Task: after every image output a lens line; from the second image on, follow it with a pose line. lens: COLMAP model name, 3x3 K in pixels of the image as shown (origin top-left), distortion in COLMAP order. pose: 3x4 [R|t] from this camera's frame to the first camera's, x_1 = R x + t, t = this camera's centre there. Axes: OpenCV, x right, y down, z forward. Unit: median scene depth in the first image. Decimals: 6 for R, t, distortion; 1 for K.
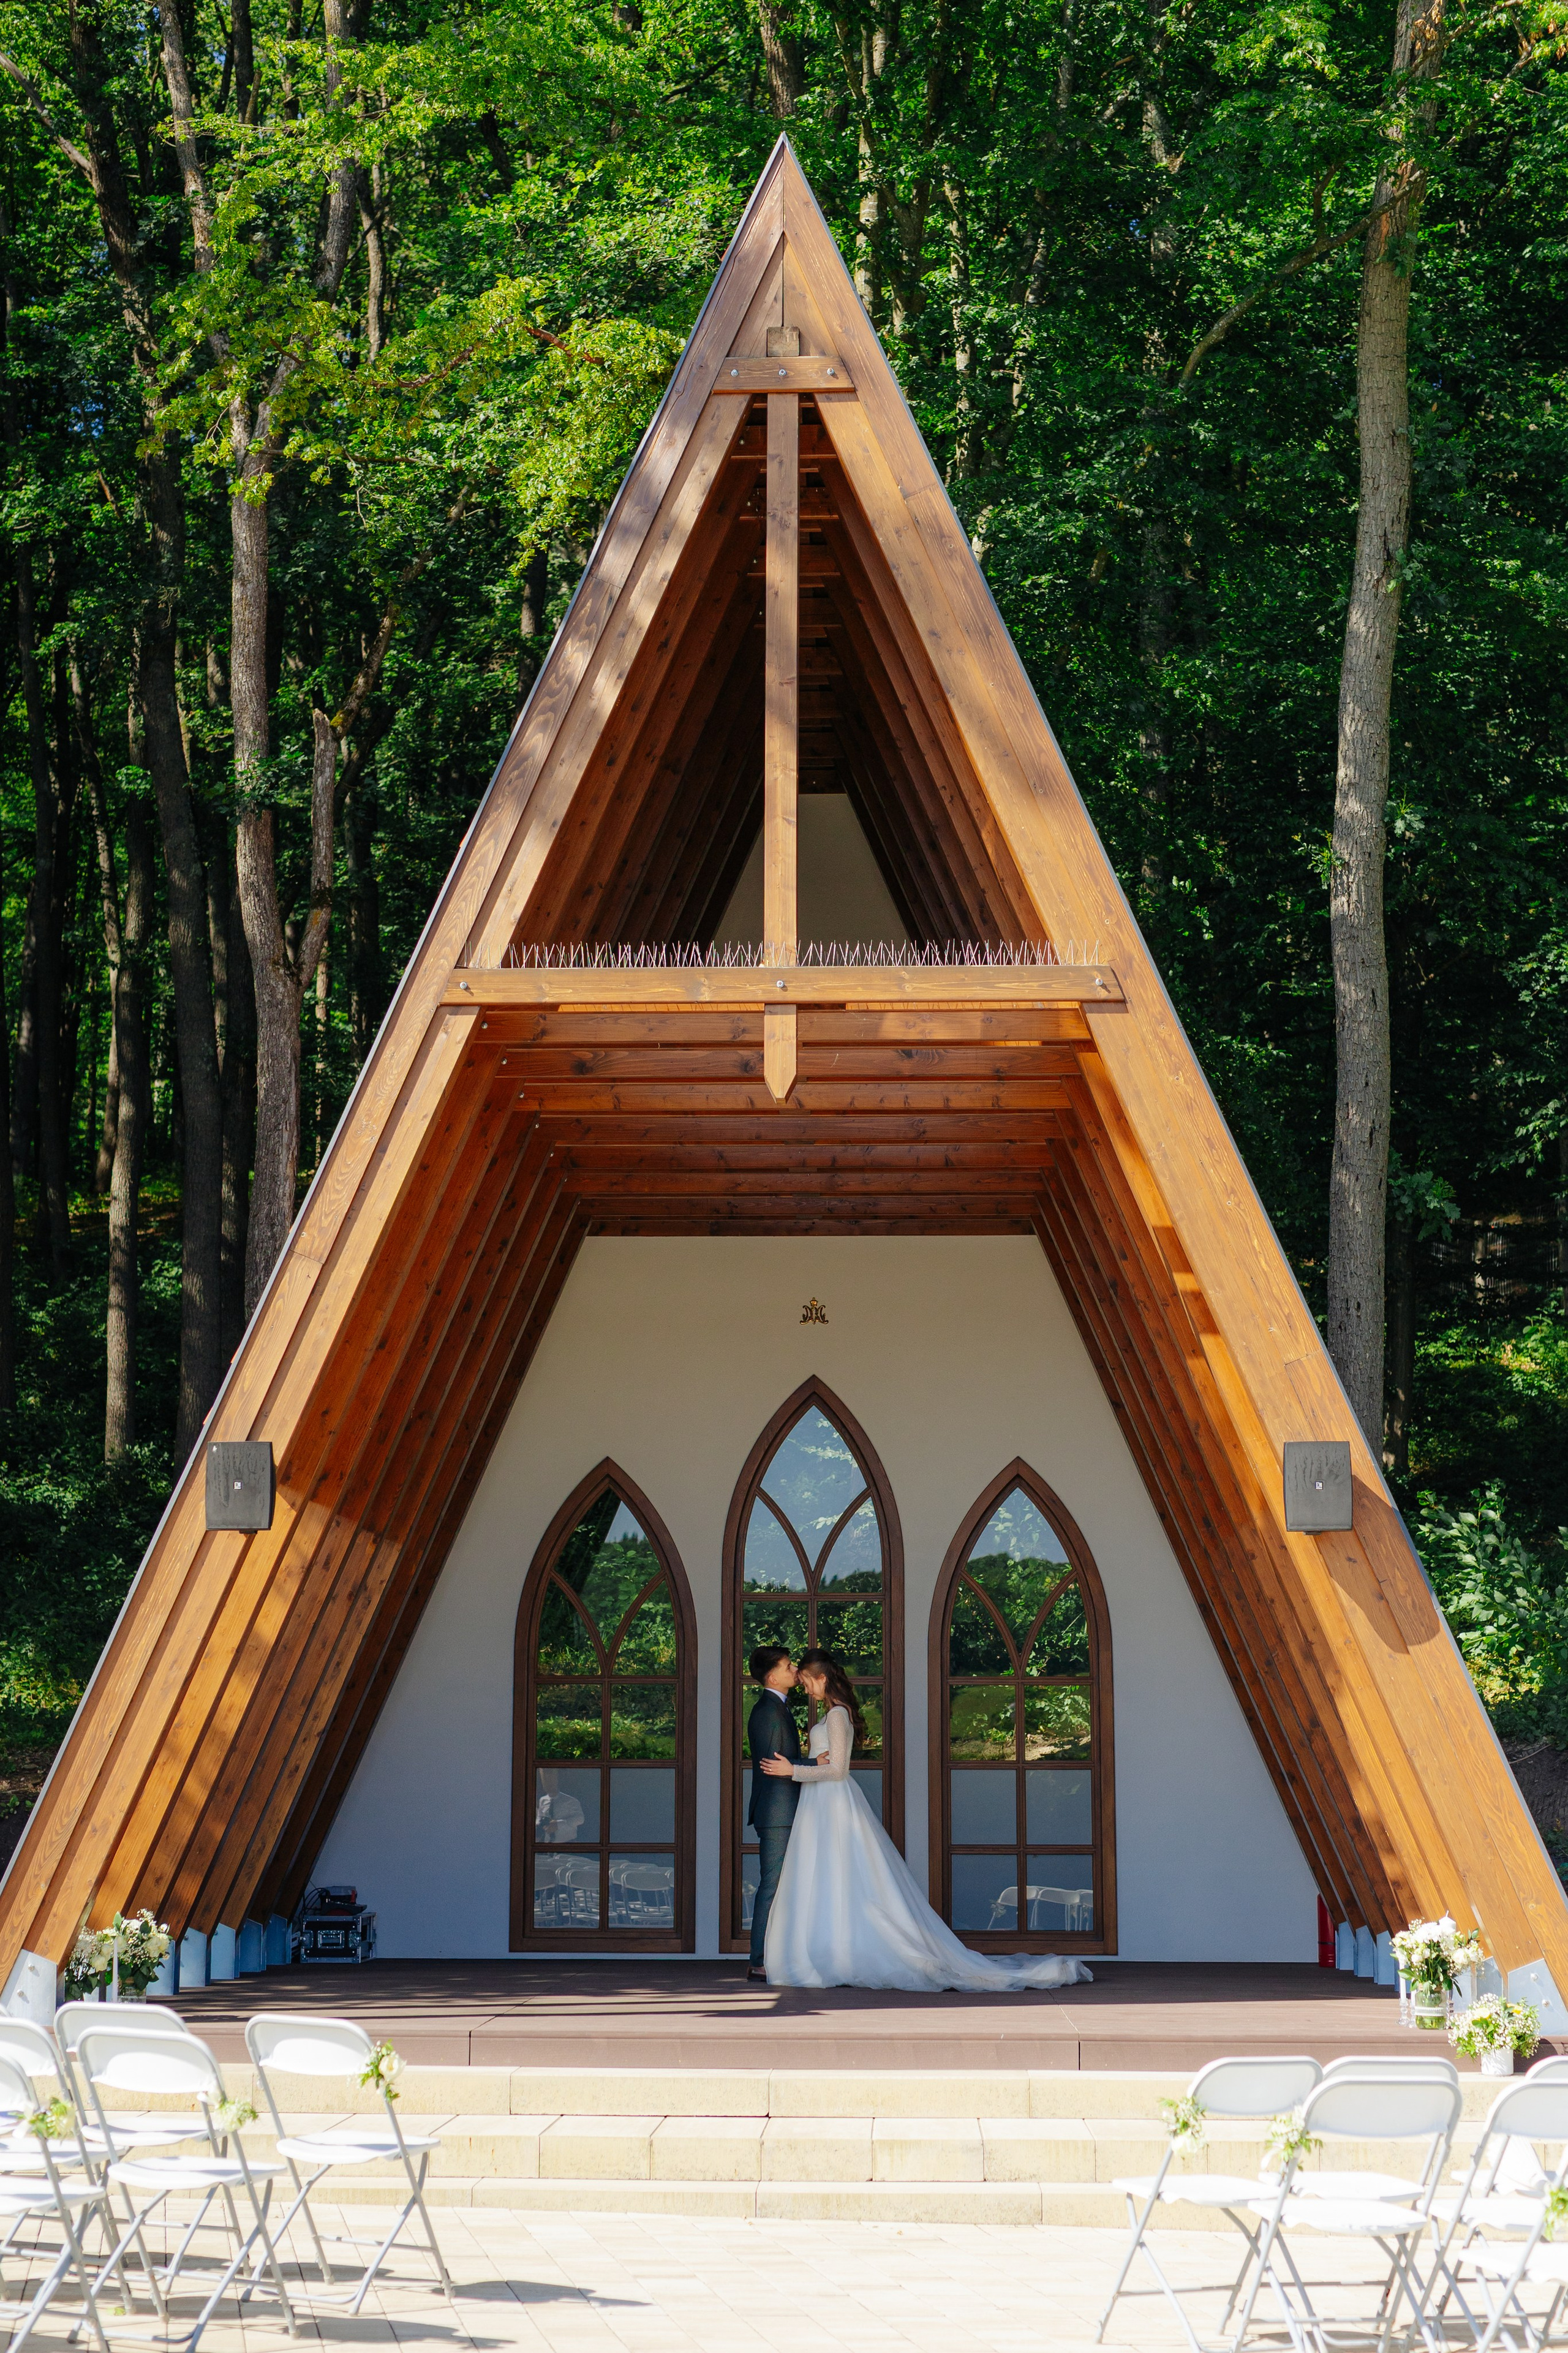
lens RADIAL K [[3506.0, 0, 776.0], [0, 3506.0, 1176.2], [0, 0, 1]] dist [-0.010668, 0.134674]
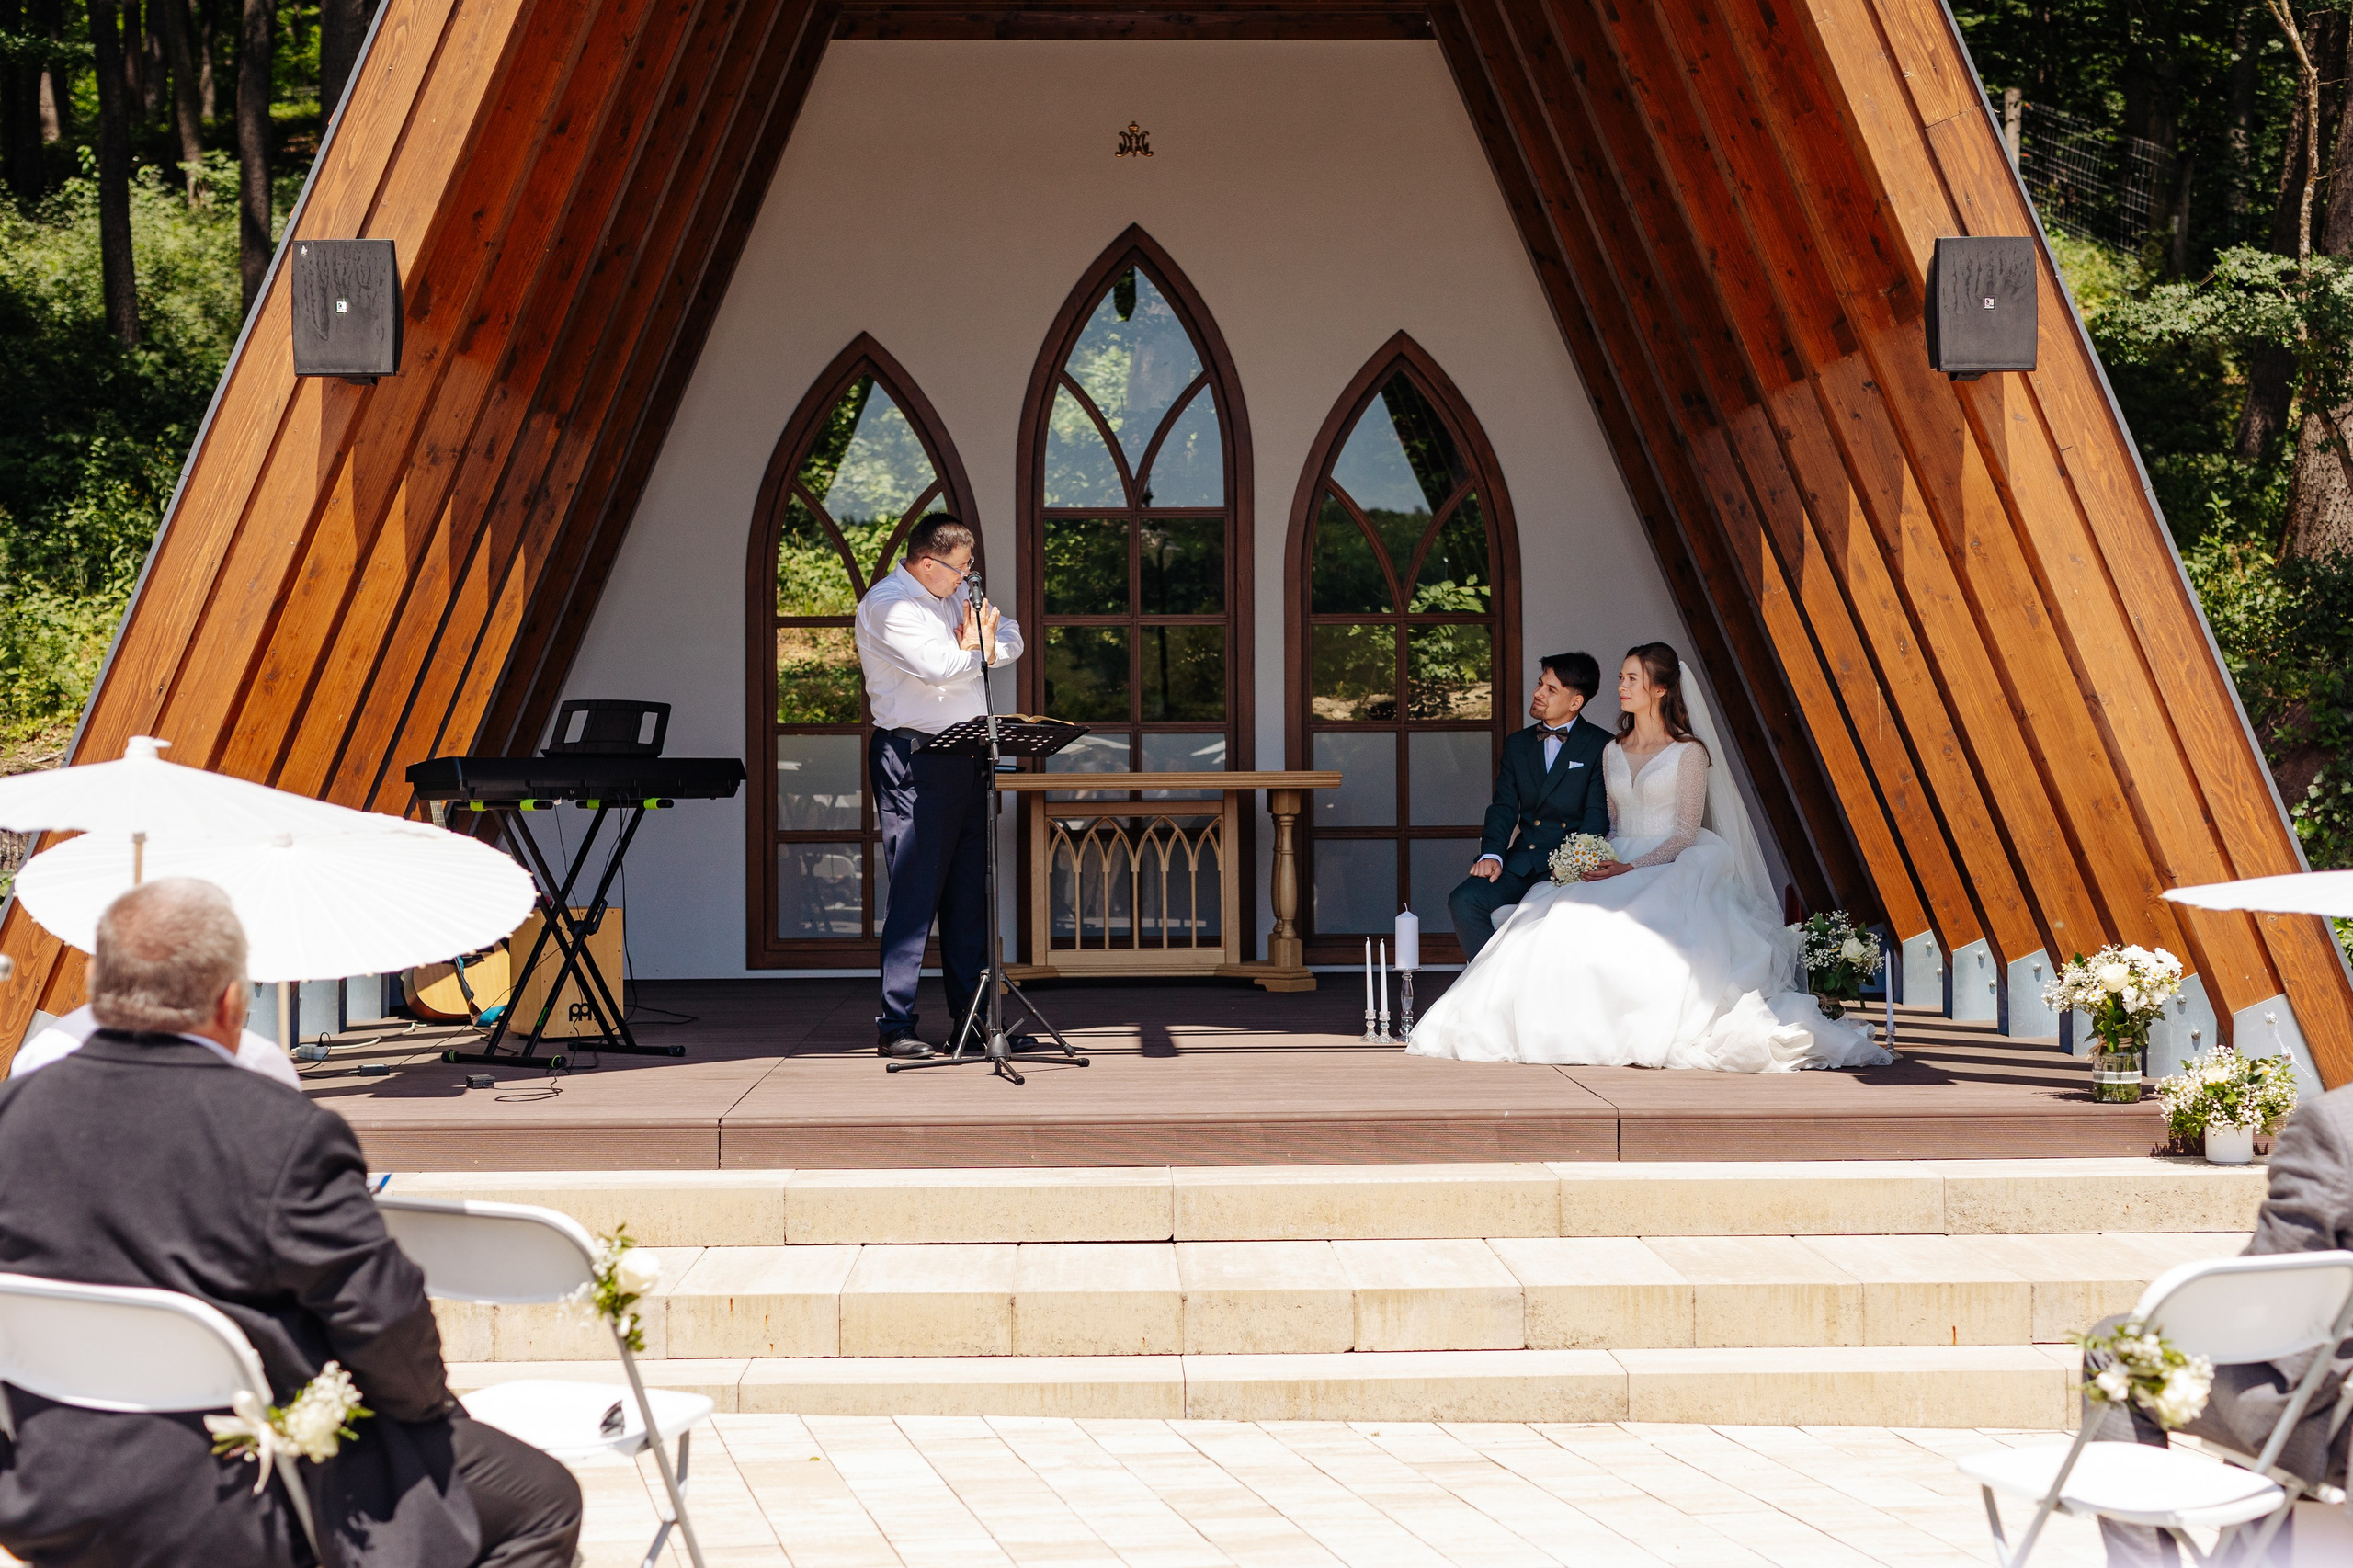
lens RADIAL K [[3506.2, 0, 1179.5], [0, 3506.2, 777.4], [0, 0, 1]] dist [-0.010668, 0.134674]
pose [[0.998194, -0.007138, 0.059647, -0.032914], [-0.003516, 0.984271, 0.176628, 0.051728], [-0.059970, -0.176519, 0.982469, 0.294386]]
